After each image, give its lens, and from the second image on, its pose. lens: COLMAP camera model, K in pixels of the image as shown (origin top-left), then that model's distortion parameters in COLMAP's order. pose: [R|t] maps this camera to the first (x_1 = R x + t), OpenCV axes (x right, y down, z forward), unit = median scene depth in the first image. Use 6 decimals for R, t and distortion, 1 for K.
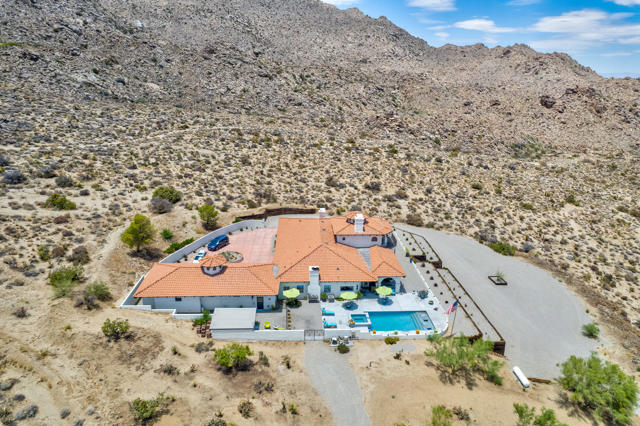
lens RADIAL K [[412.5, 0, 321.9], [0, 412.5, 208.7], [0, 0, 1]] dist [-0.071720, 0.069054]
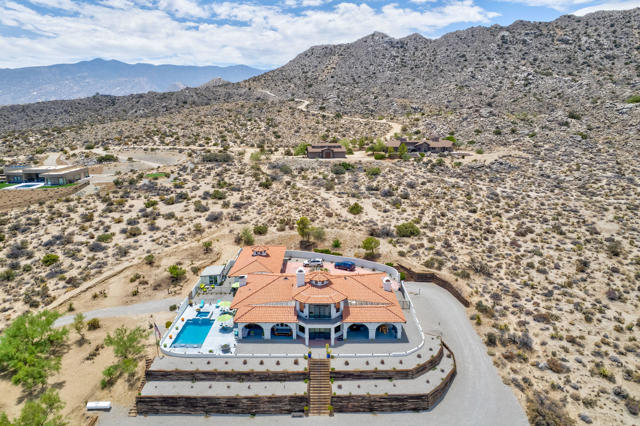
lens RADIAL K [[412.5, 0, 321.9], [0, 412.5, 208.7], [0, 0, 1]] dist [-0.071720, 0.069054]
pose [[-0.047943, 0.190217, -0.980571, 0.677788], [-0.310027, 0.930381, 0.195639, -0.215536], [0.949518, 0.313383, 0.014367, 0.666430]]
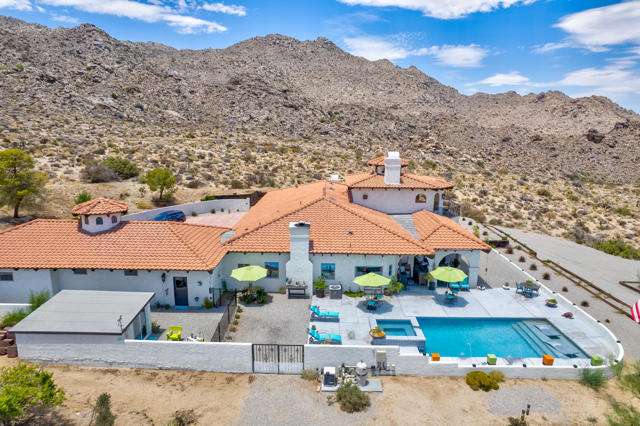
lens RADIAL K [[410.7, 0, 321.8], [0, 410.7, 212.2], [0, 0, 1]] dist [-0.080514, 0.076138]
pose [[0.997102, 0.004400, -0.075946, 0.025054], [-0.013319, 0.993003, -0.117339, 0.108175], [0.074899, 0.118010, 0.990184, 0.305627]]
